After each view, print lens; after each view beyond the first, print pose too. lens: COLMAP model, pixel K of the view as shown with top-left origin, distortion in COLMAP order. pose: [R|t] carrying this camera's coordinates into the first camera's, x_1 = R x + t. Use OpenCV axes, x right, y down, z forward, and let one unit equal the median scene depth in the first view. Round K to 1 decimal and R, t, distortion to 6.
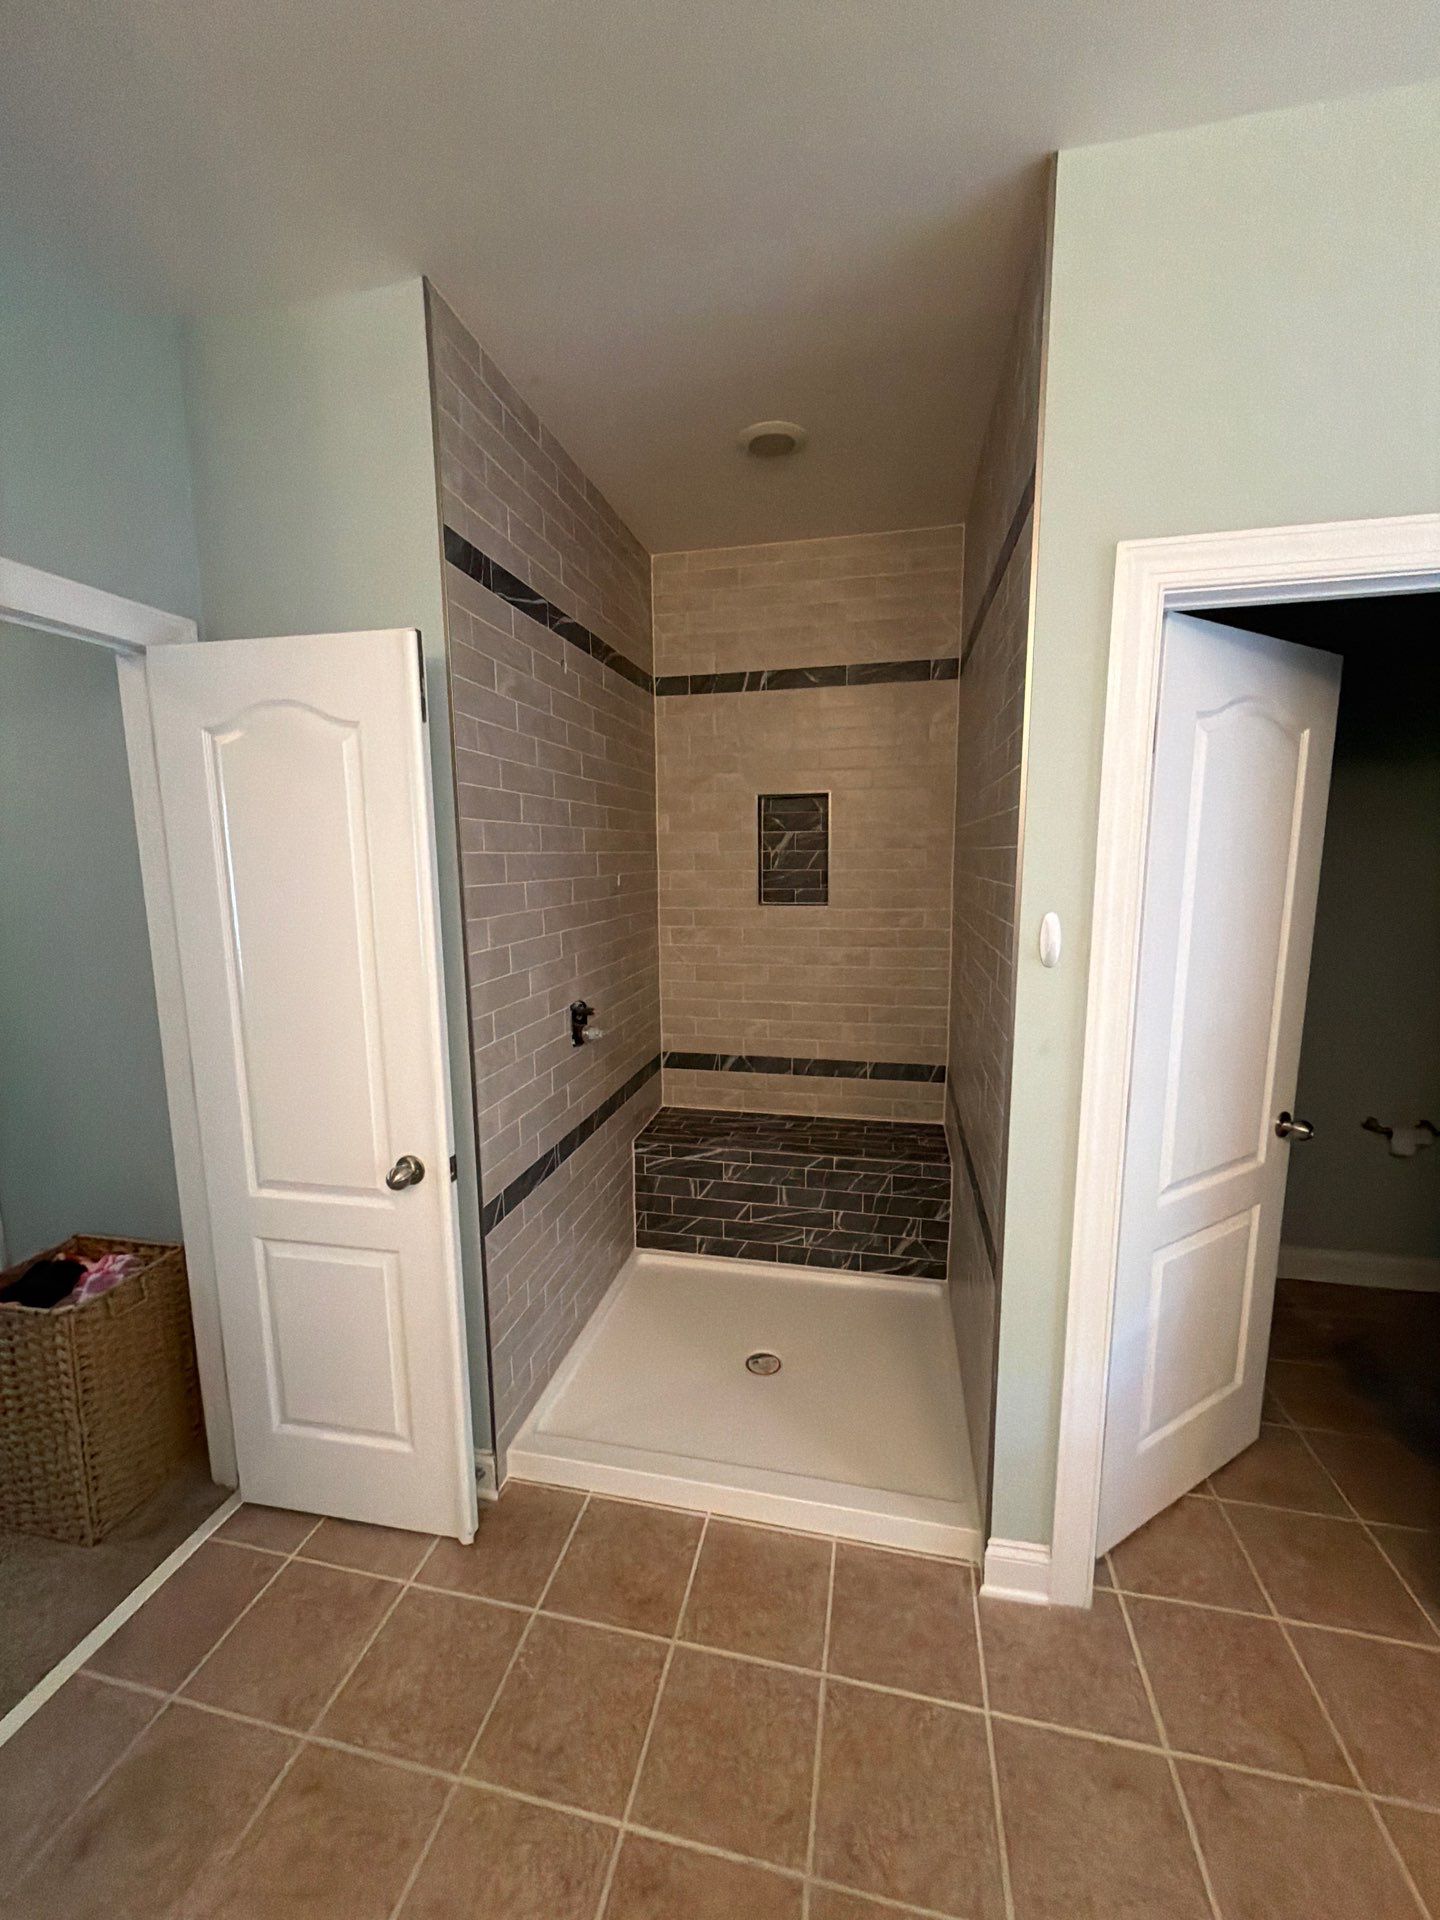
lens RADIAL K [[764.5, 0, 715.5], [0, 764.5, 963.0], [0, 0, 1]] dist [0.000688, 0.000154]
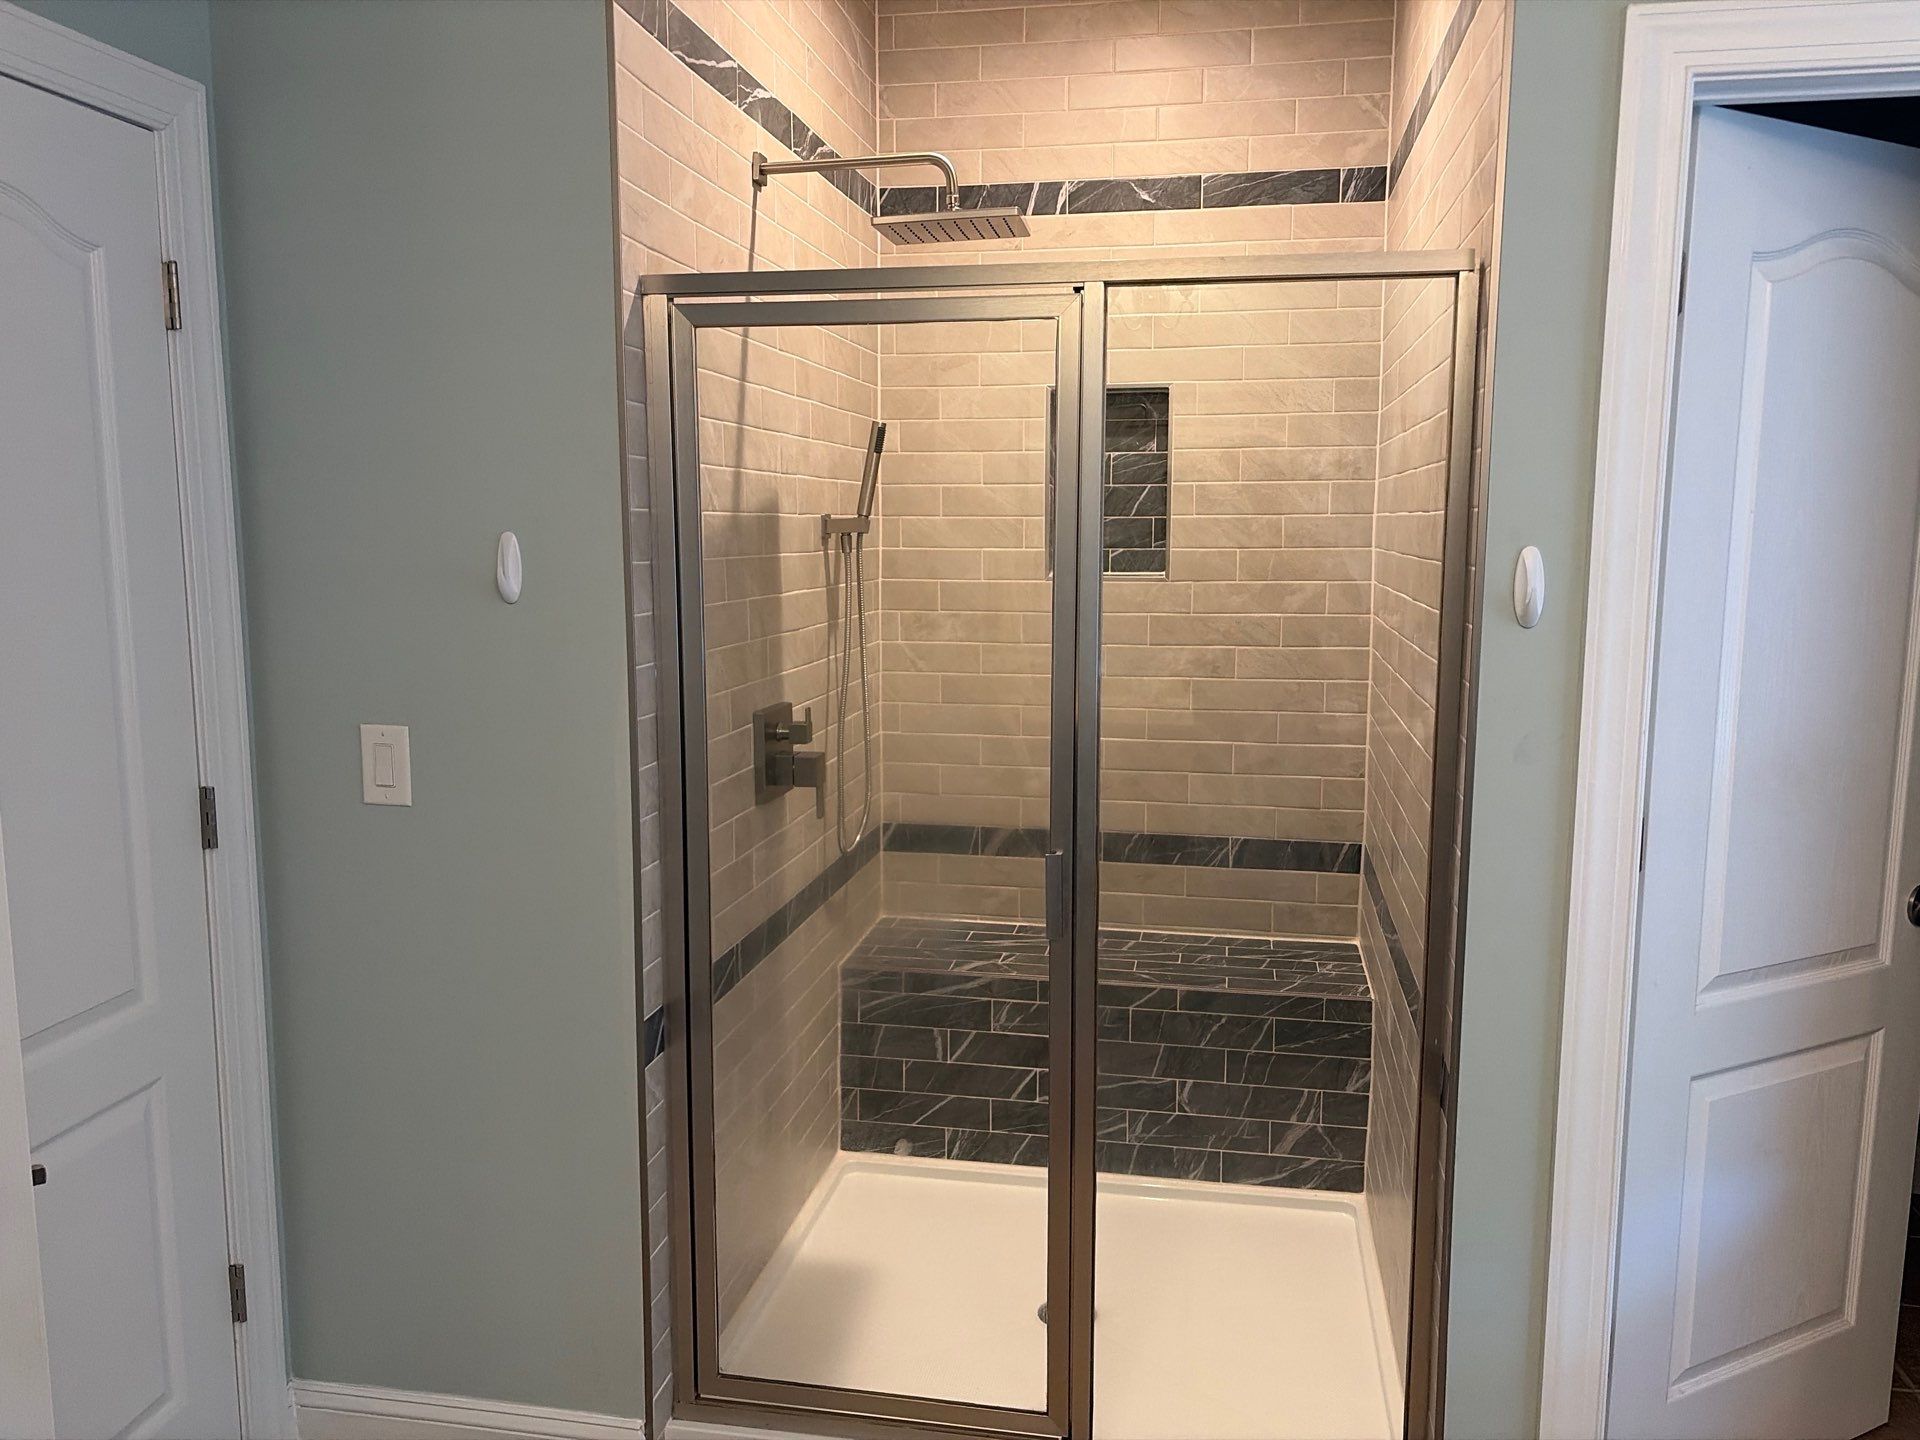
lens RADIAL K [[1447.4, 0, 958.5], [0, 1447.4, 712.3], [0, 0, 1]] dist [0.053344, -0.064510]
pose [[0.999478, 0.007656, 0.031398, -0.074442], [-0.007224, 0.999878, -0.013867, 0.071566], [-0.031500, 0.013633, 0.999411, -0.189761]]
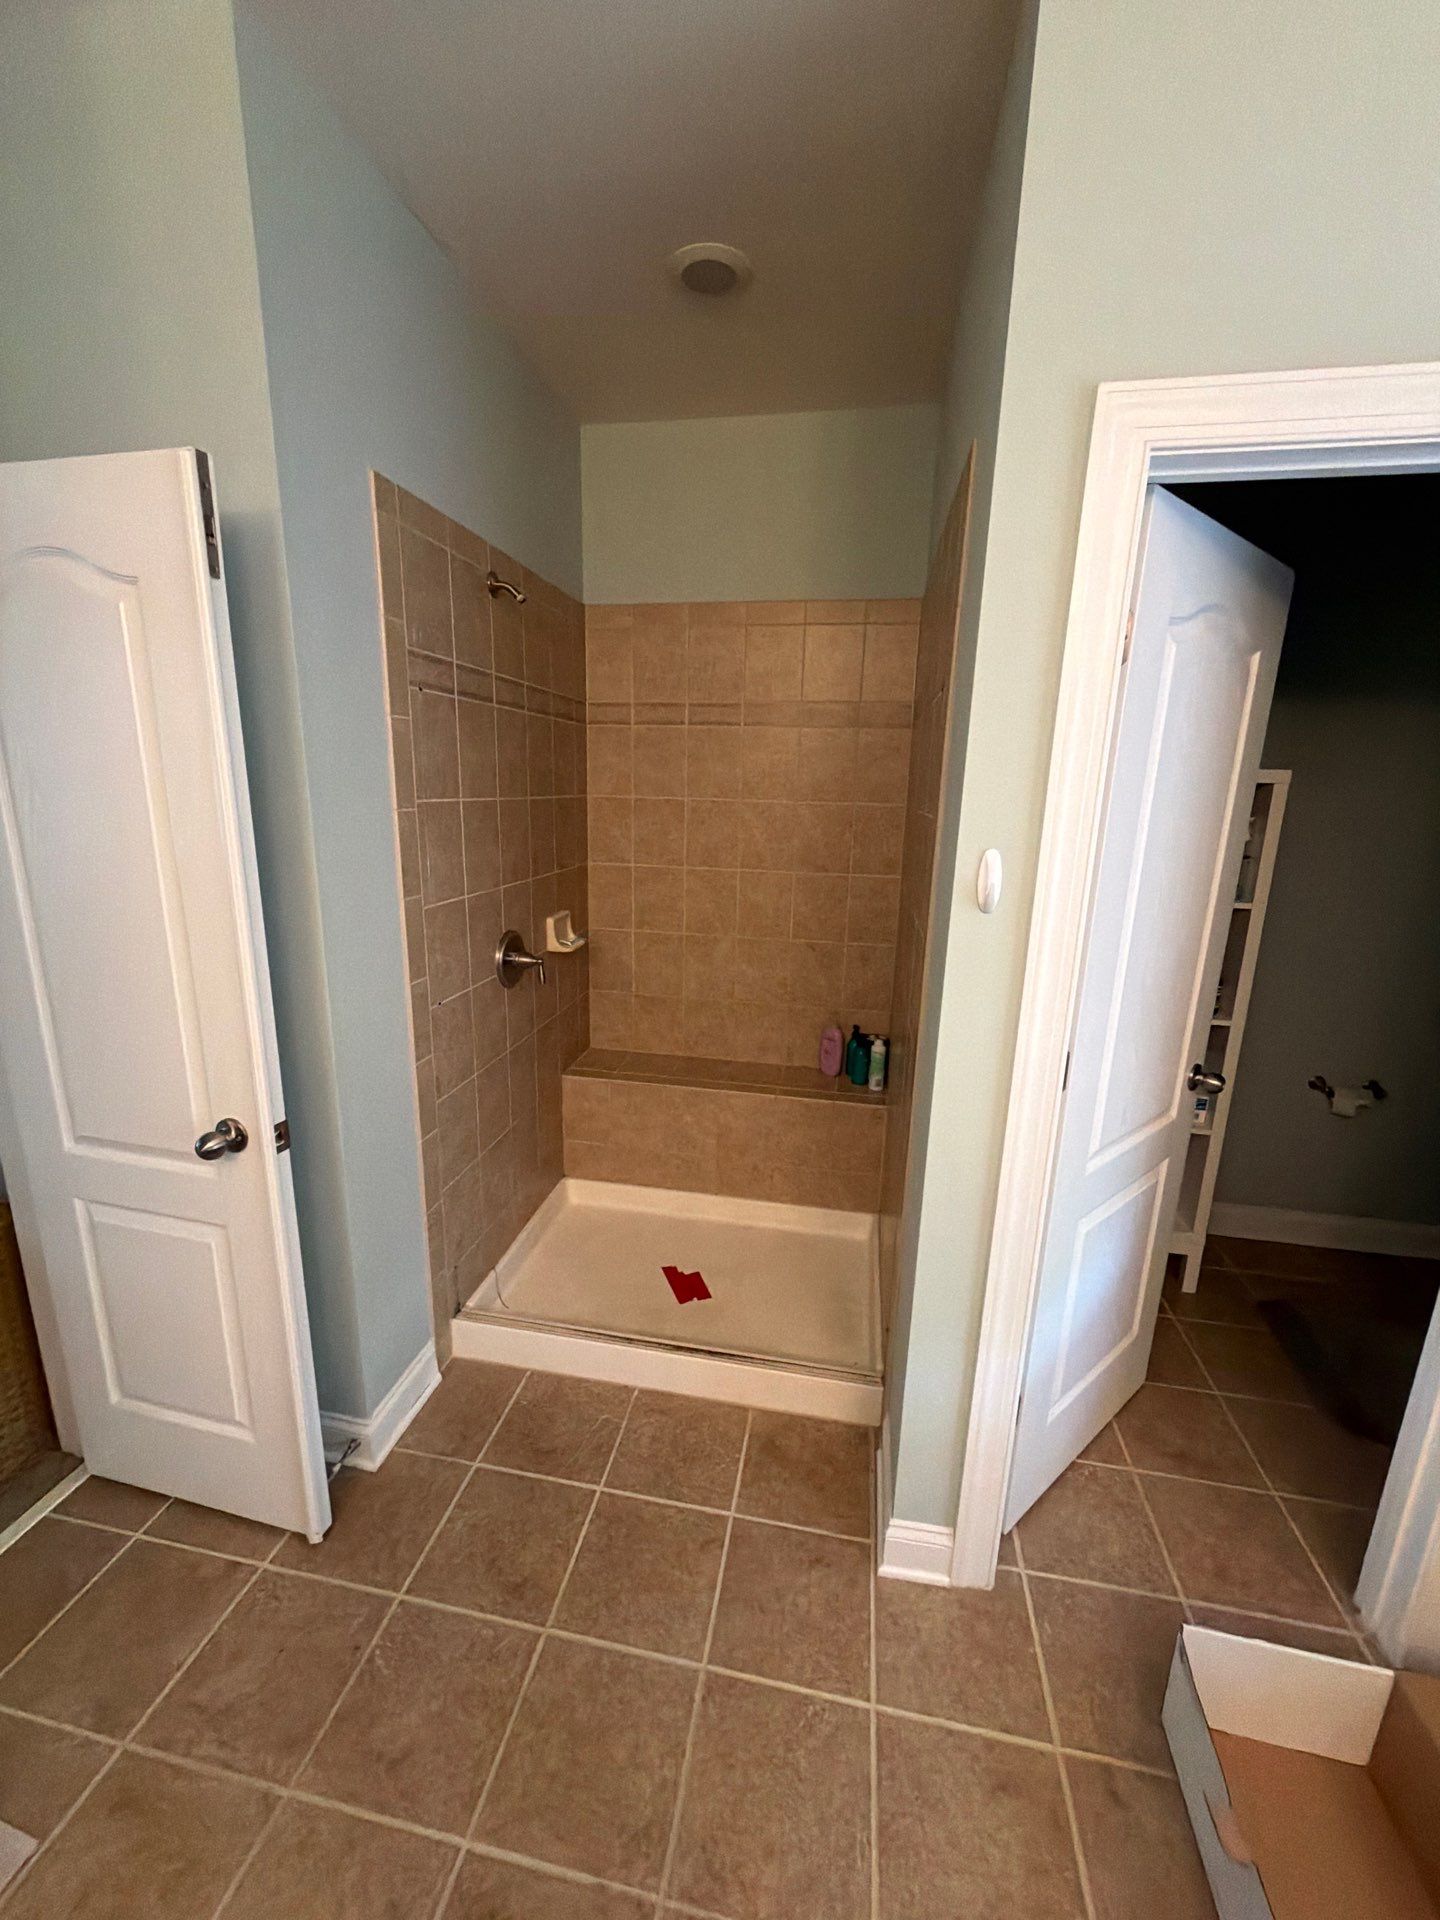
lens RADIAL K [[764.5, 0, 715.5], [0, 764.5, 963.0], [0, 0, 1]] dist [0.000688, 0.000154]
pose [[0.998876, 0.025731, 0.039804, 0.070343], [-0.029151, 0.995706, 0.087867, -0.003969], [-0.037372, -0.088928, 0.995337, 0.107699]]
